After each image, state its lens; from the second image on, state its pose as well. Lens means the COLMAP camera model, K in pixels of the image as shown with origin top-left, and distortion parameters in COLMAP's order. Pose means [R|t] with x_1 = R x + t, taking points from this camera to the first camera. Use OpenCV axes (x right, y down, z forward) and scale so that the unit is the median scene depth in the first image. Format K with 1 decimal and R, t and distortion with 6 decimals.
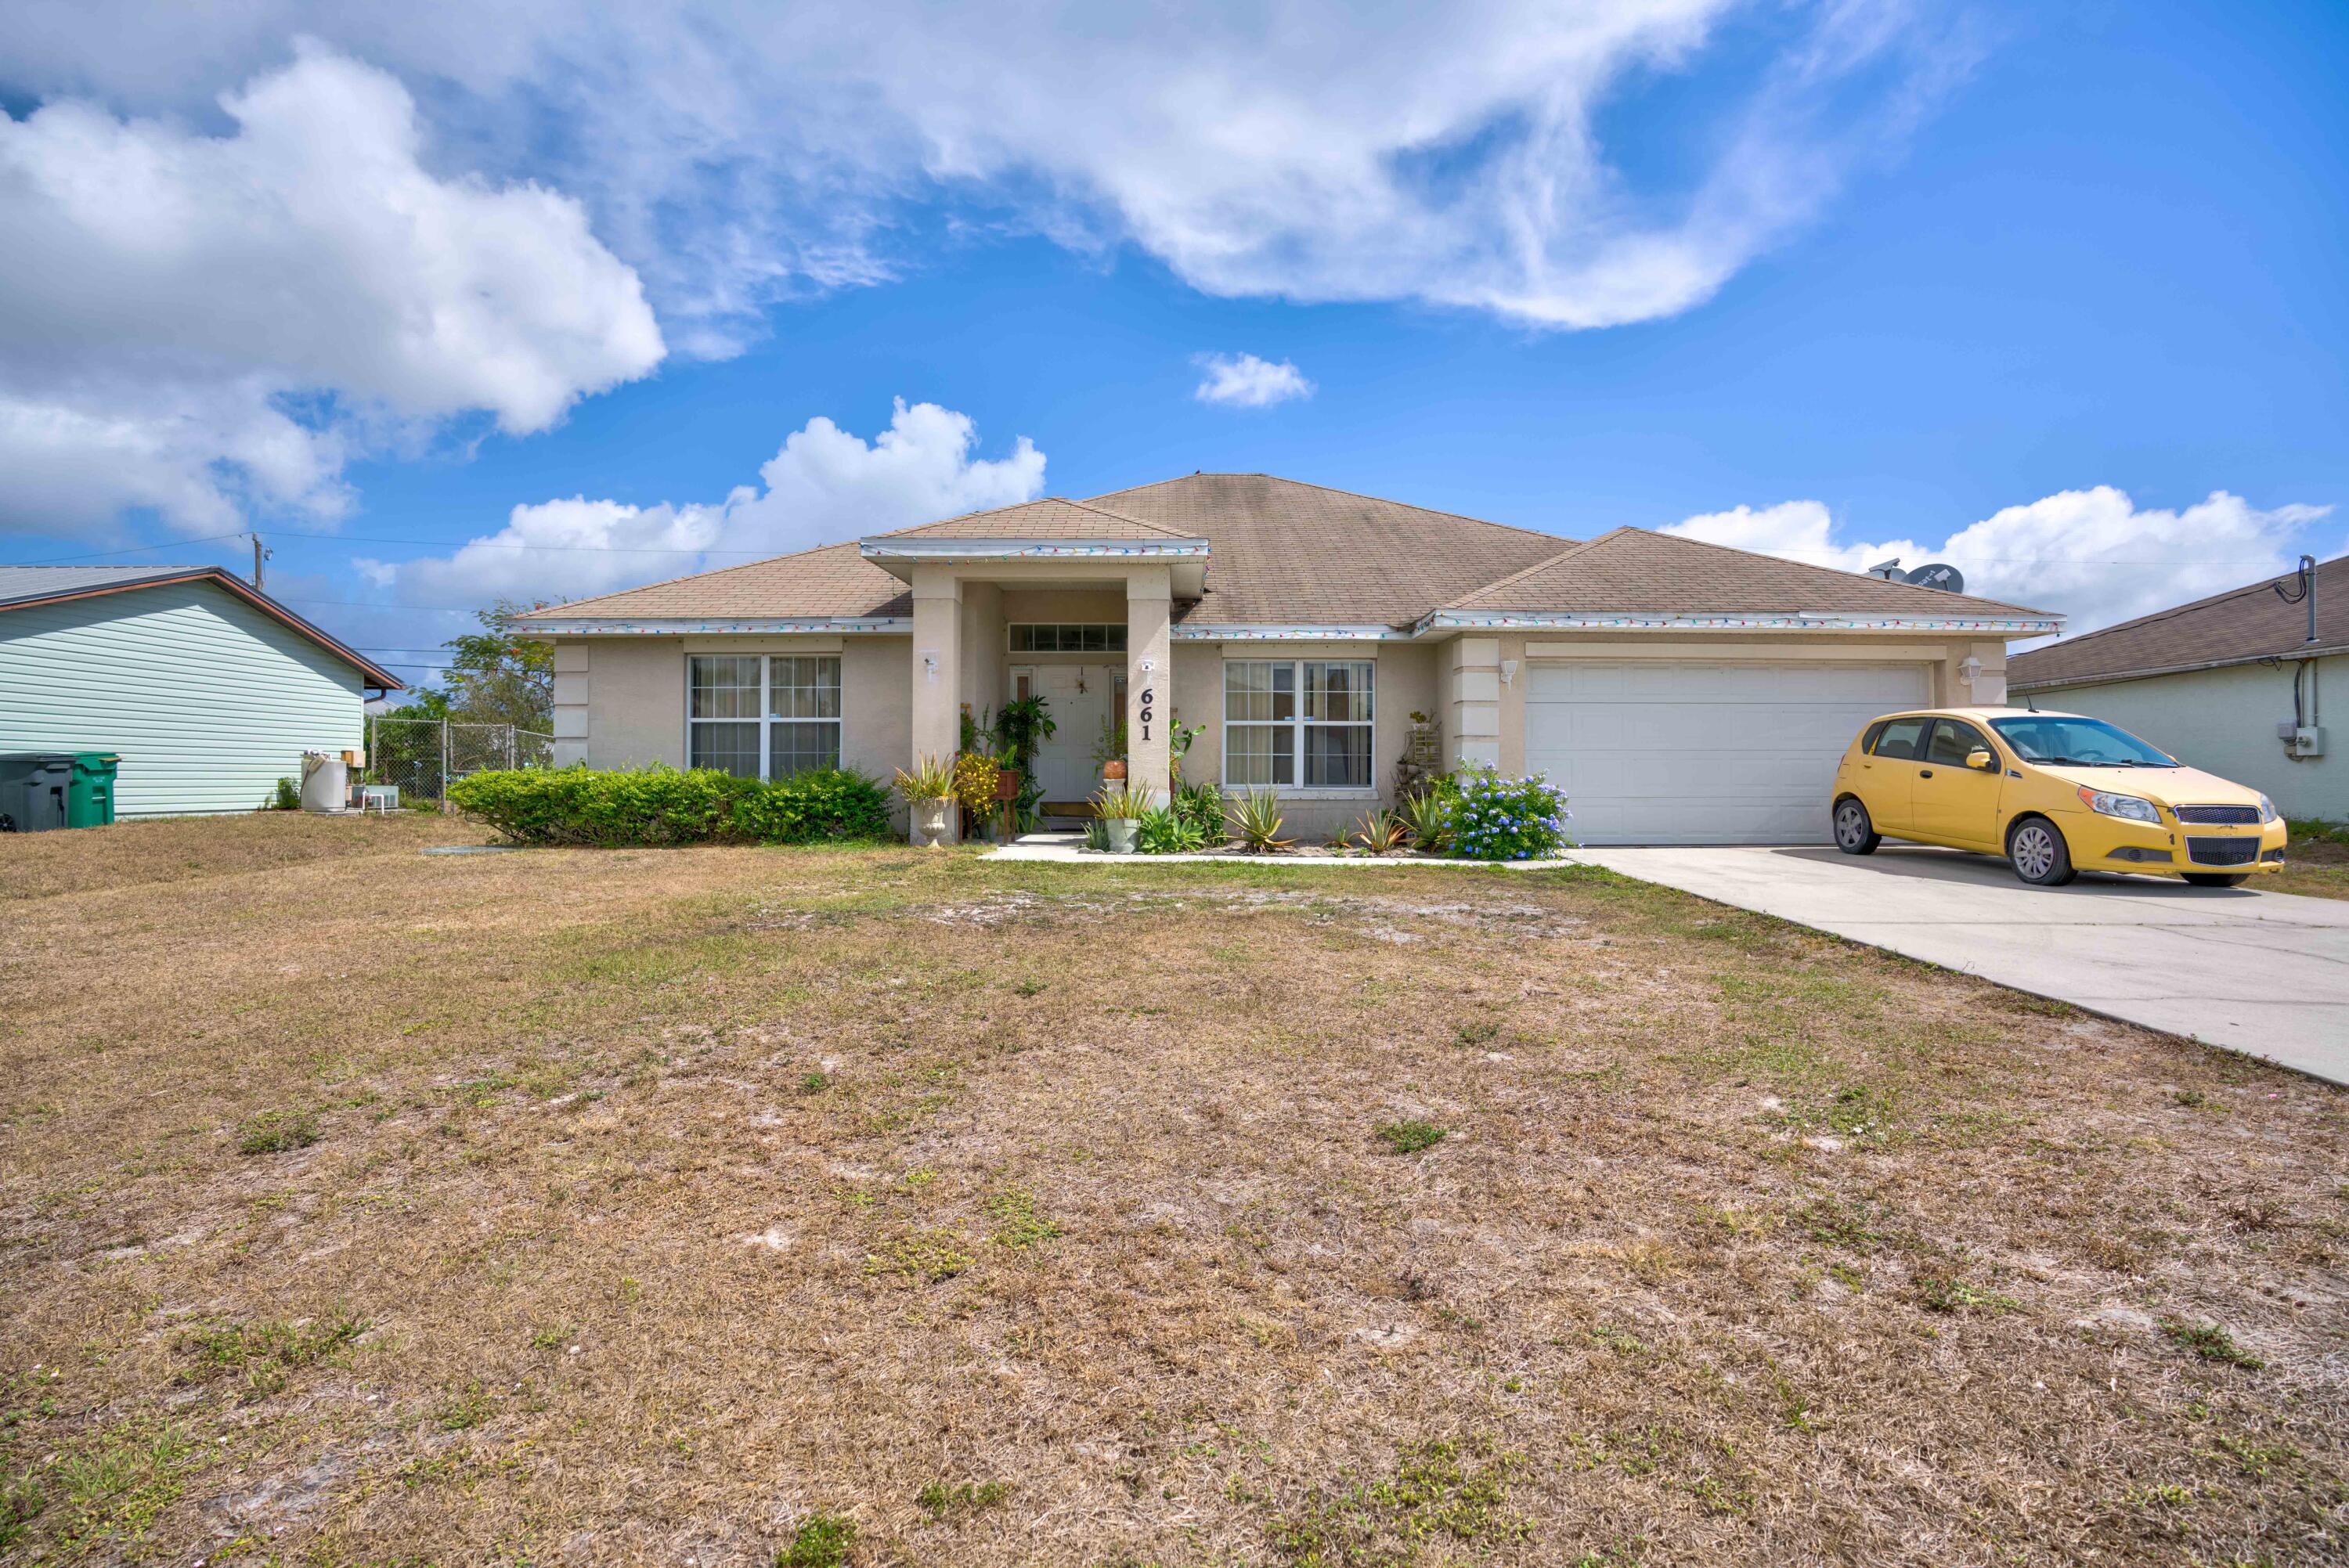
lens RADIAL K [[1122.1, 0, 1173.2], [0, 1122.1, 780.1], [0, 0, 1]] dist [-0.058561, 0.018336]
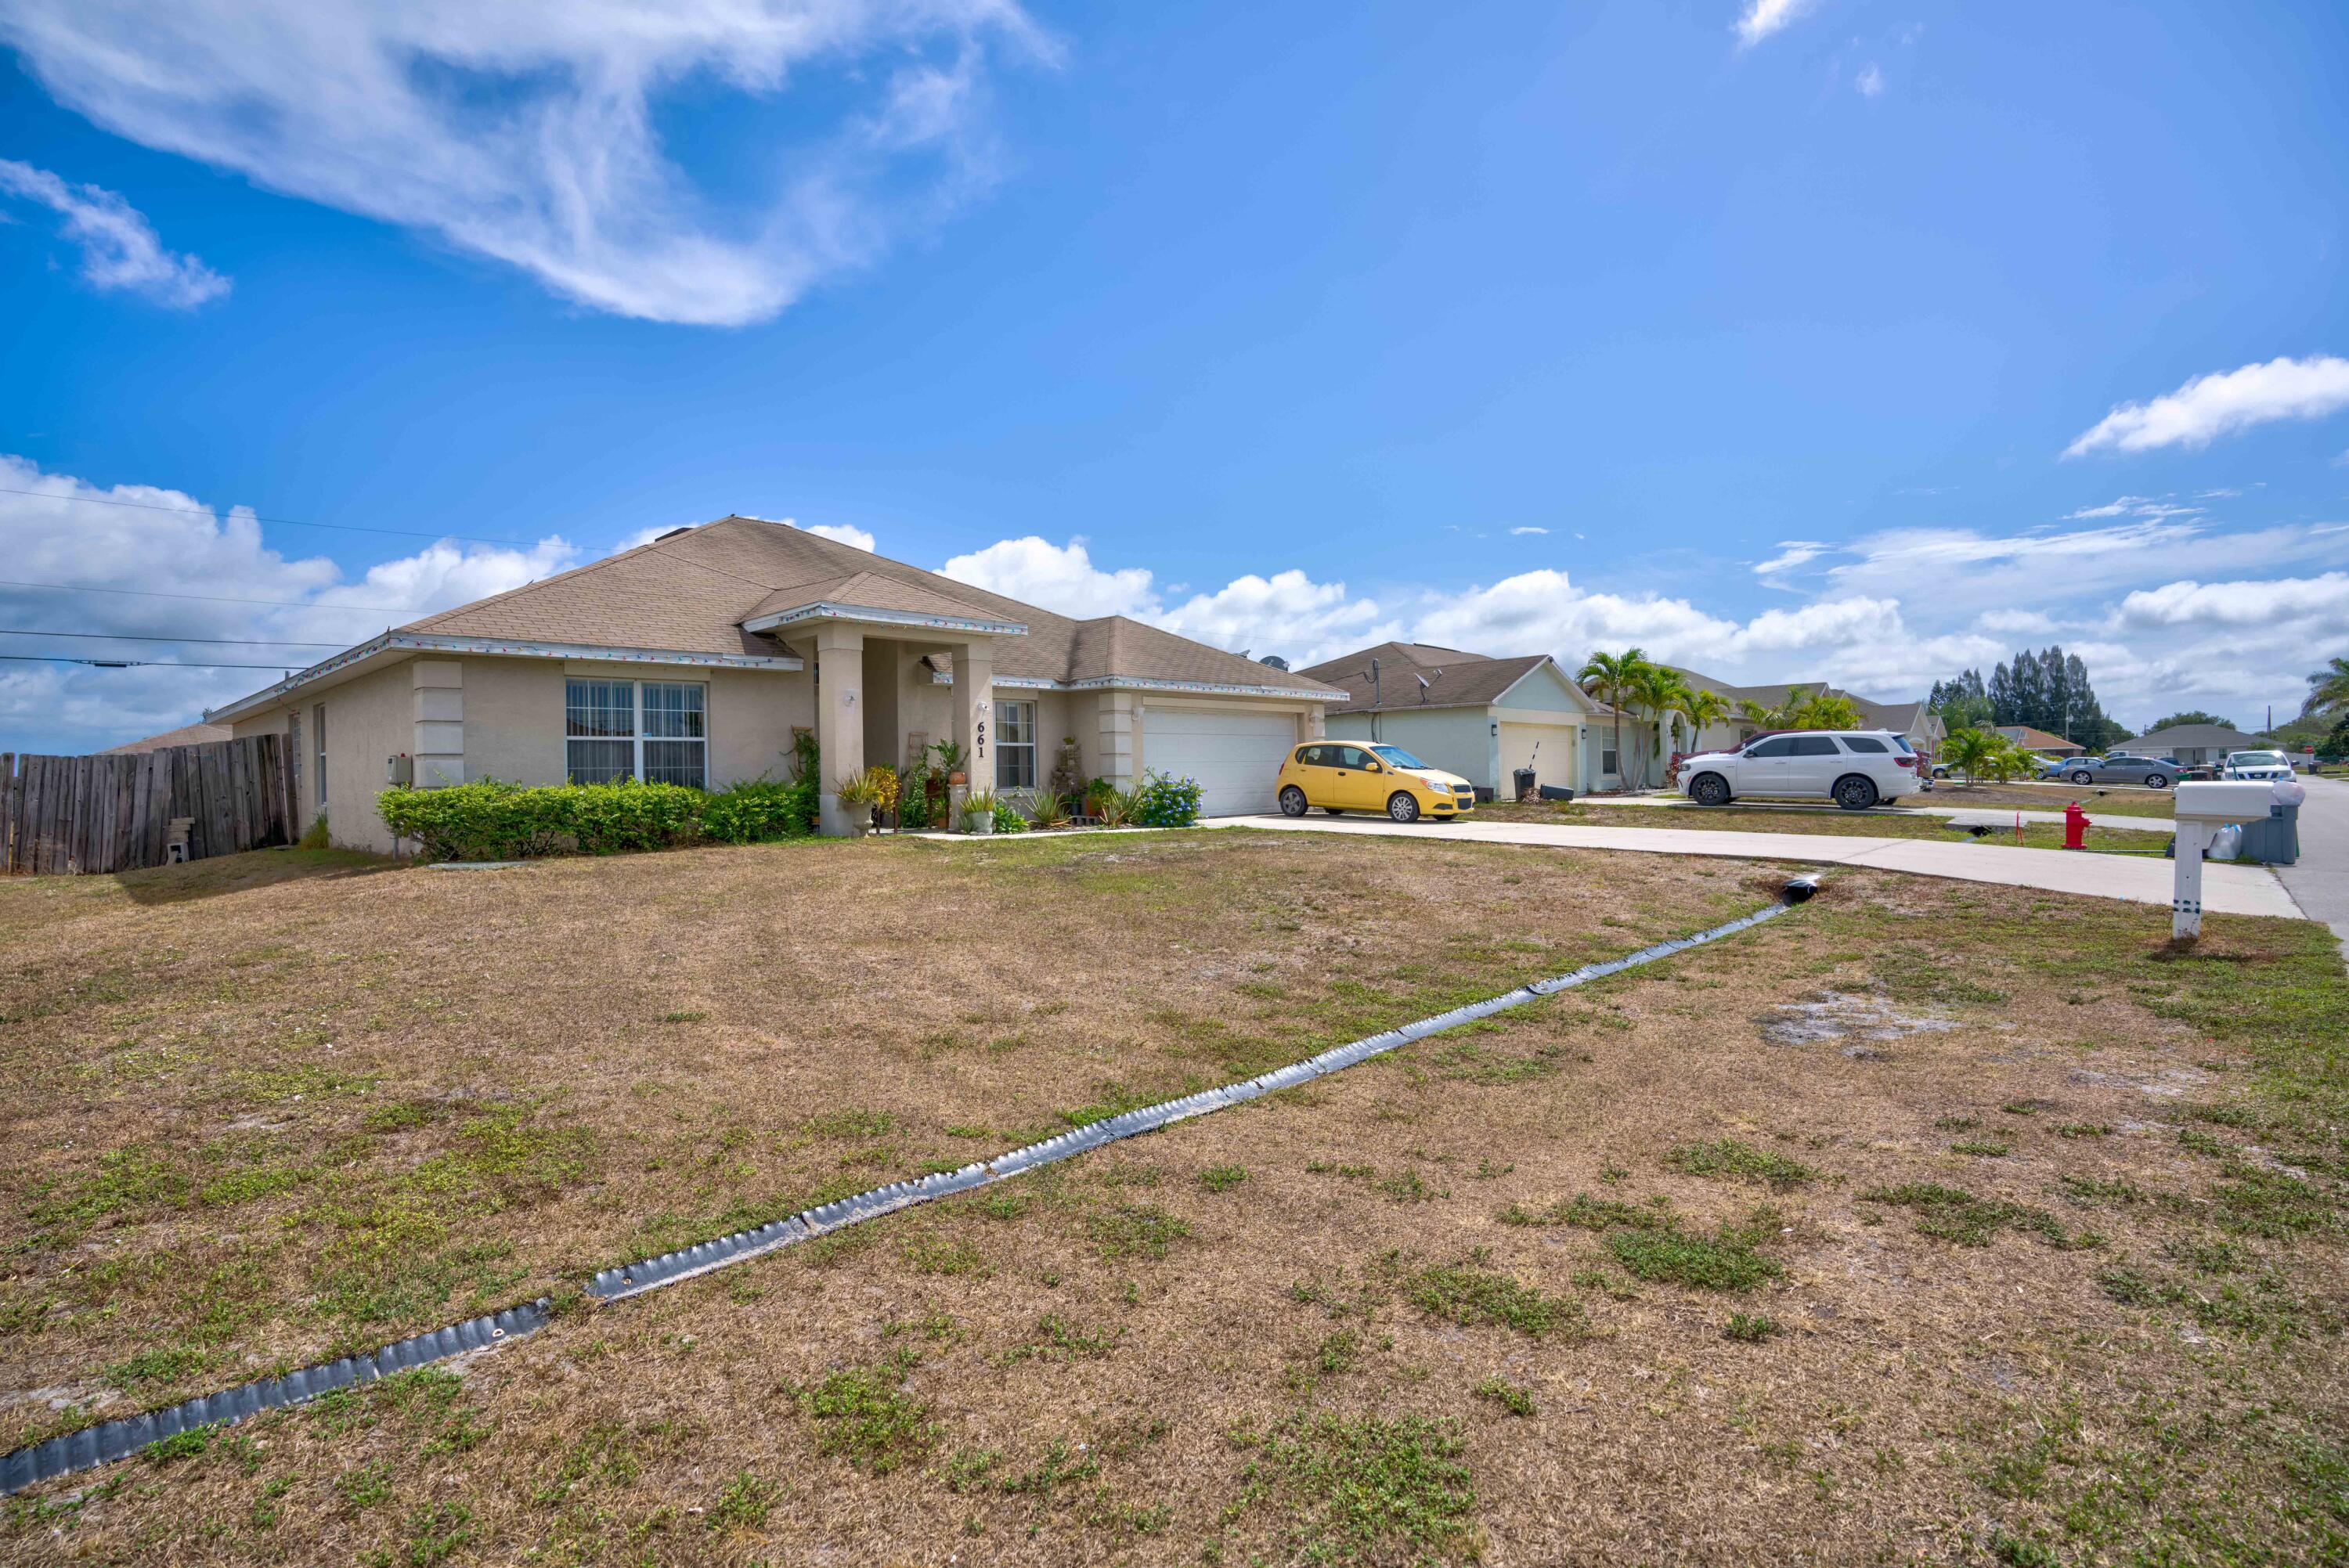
lens RADIAL K [[1134.5, 0, 1175.7], [0, 1134.5, 784.0], [0, 0, 1]] dist [-0.058323, 0.020011]
pose [[0.687352, -0.018261, 0.726095, -0.844418], [0.019356, 0.999789, 0.006821, -0.005434], [-0.726066, 0.009366, 0.687561, -0.174876]]
